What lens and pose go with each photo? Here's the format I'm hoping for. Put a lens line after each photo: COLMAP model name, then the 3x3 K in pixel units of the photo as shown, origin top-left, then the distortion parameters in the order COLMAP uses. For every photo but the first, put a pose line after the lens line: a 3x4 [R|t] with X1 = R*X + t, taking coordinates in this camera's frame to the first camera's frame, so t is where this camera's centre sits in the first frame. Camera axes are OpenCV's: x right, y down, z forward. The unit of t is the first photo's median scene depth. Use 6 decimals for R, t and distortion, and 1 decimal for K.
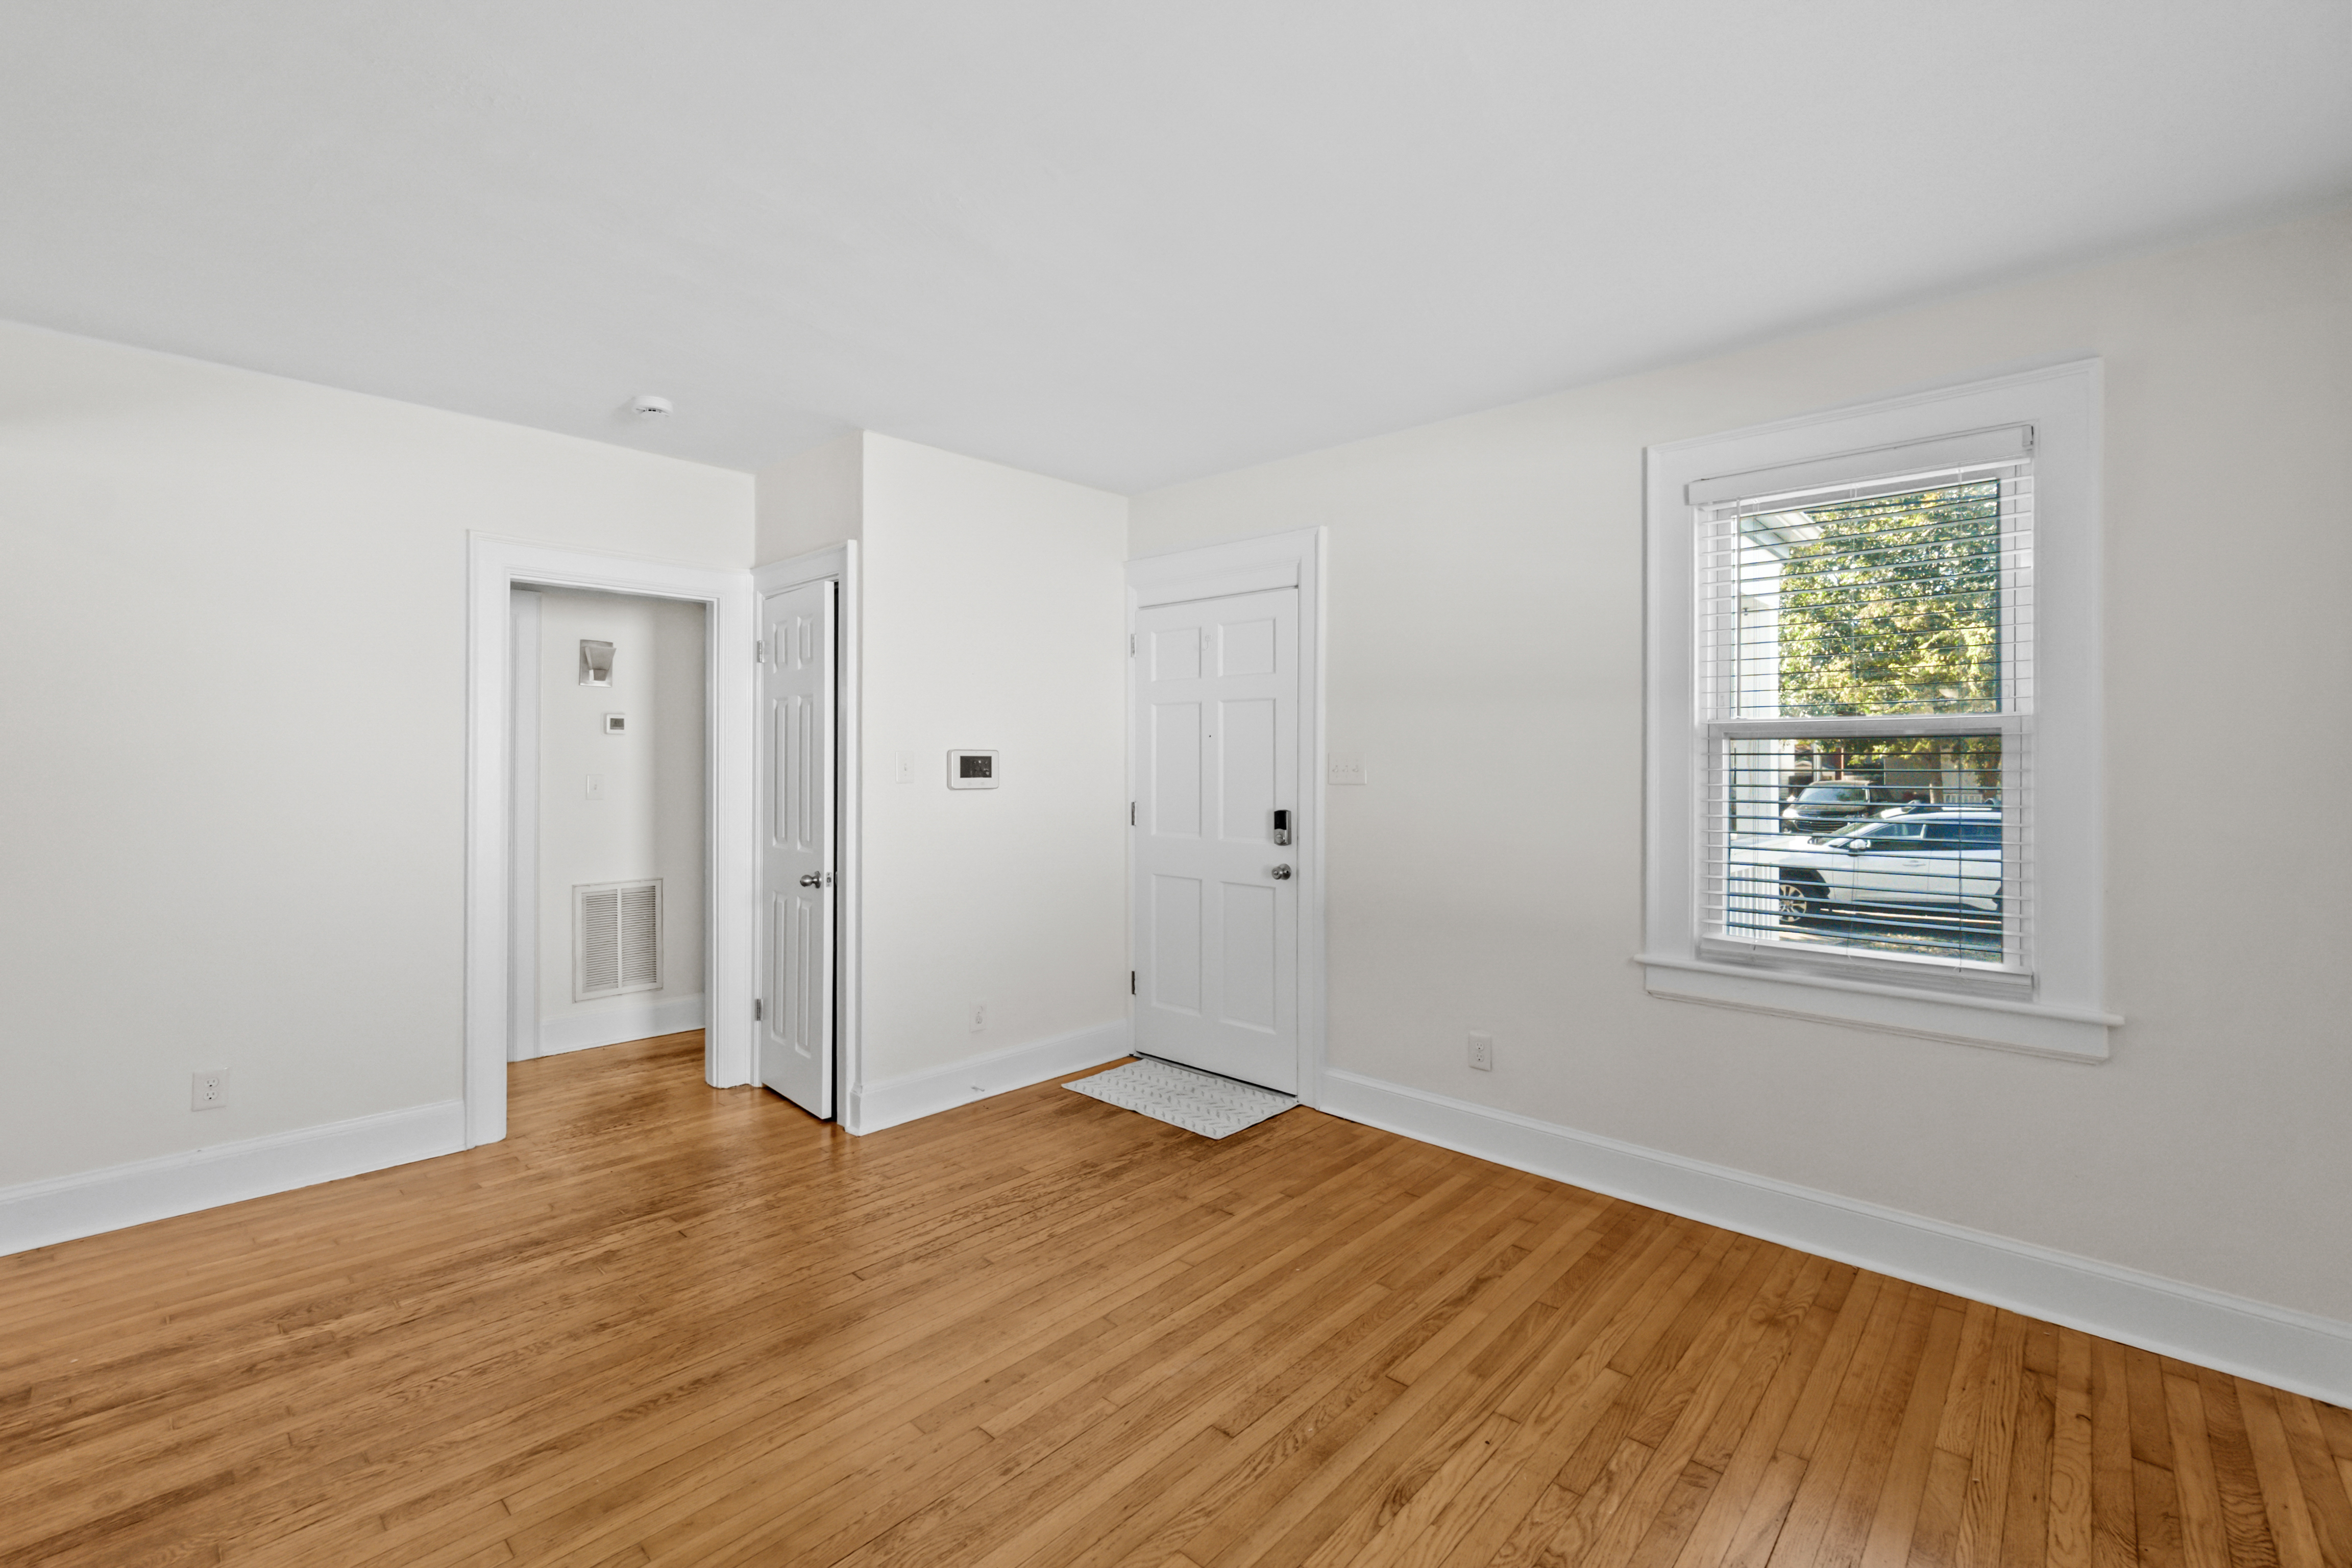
lens RADIAL K [[1002.3, 0, 1167.7], [0, 1002.3, 764.8], [0, 0, 1]] dist [-0.003339, 0.001095]
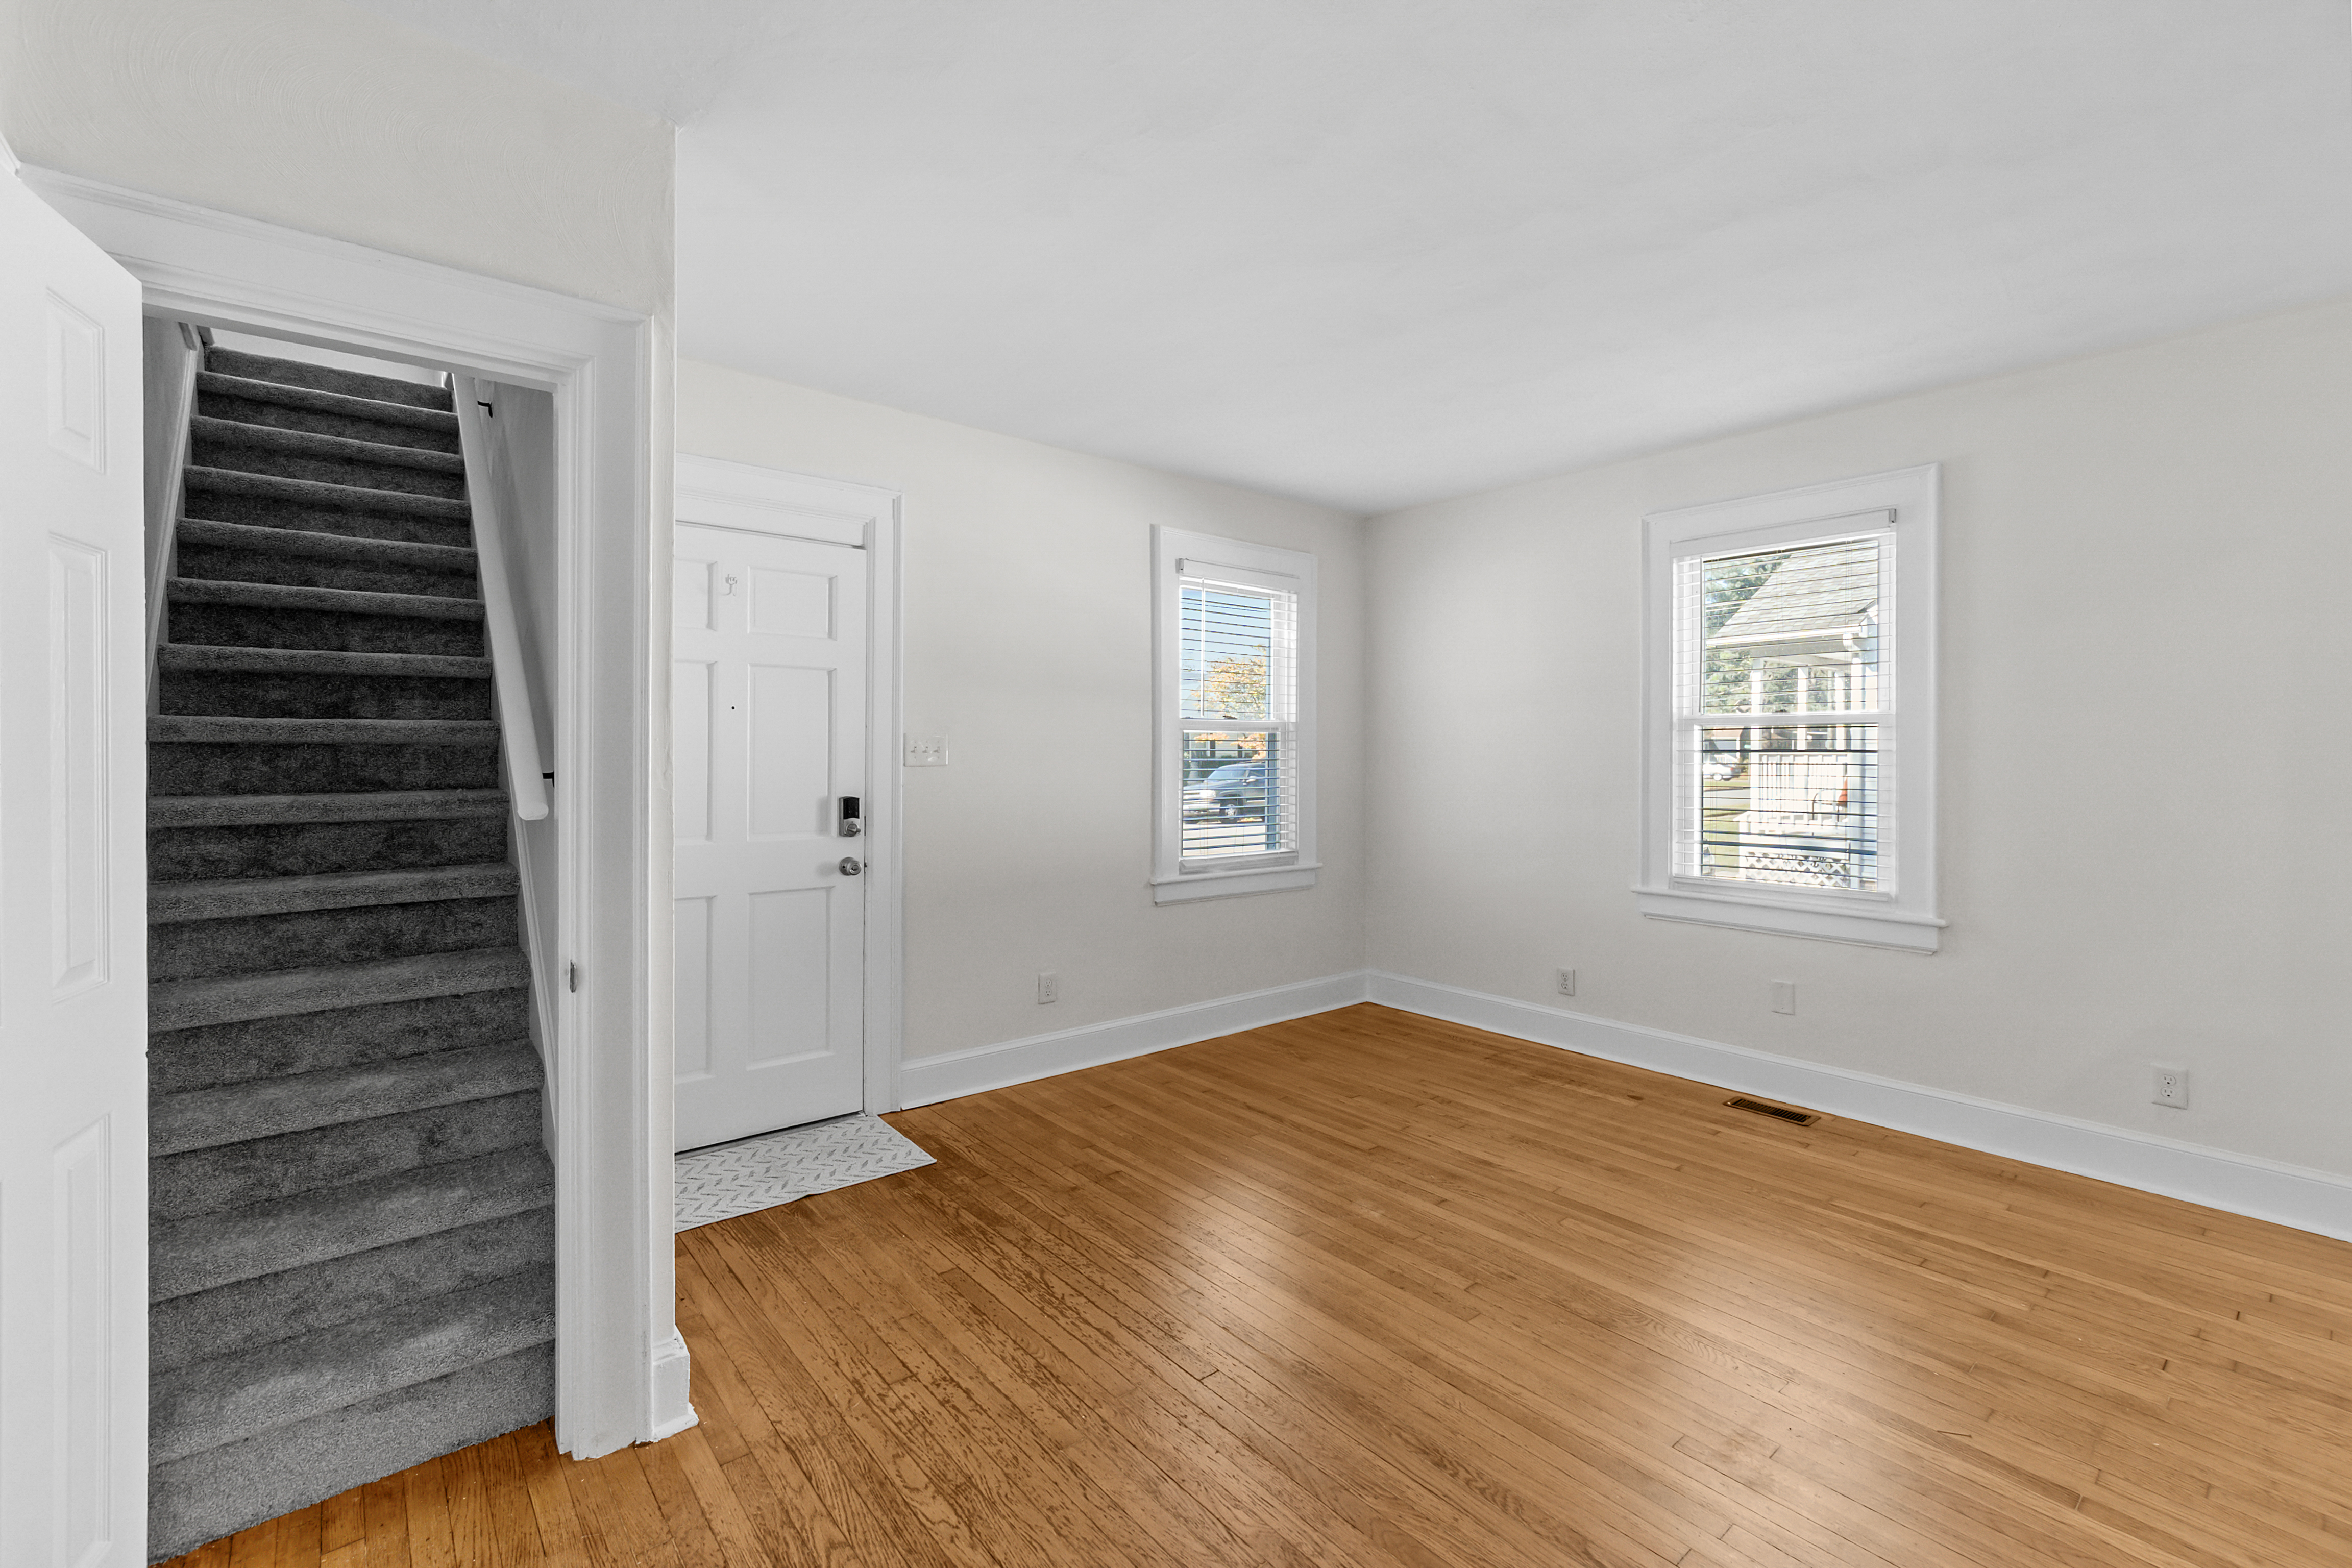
lens RADIAL K [[1002.3, 0, 1167.7], [0, 1002.3, 764.8], [0, 0, 1]] dist [-0.003339, 0.001095]
pose [[0.139301, -0.017294, 0.990099, -0.920299], [-0.002229, 0.999839, 0.017778, 0.000726], [-0.990248, -0.004683, 0.139240, 0.763844]]
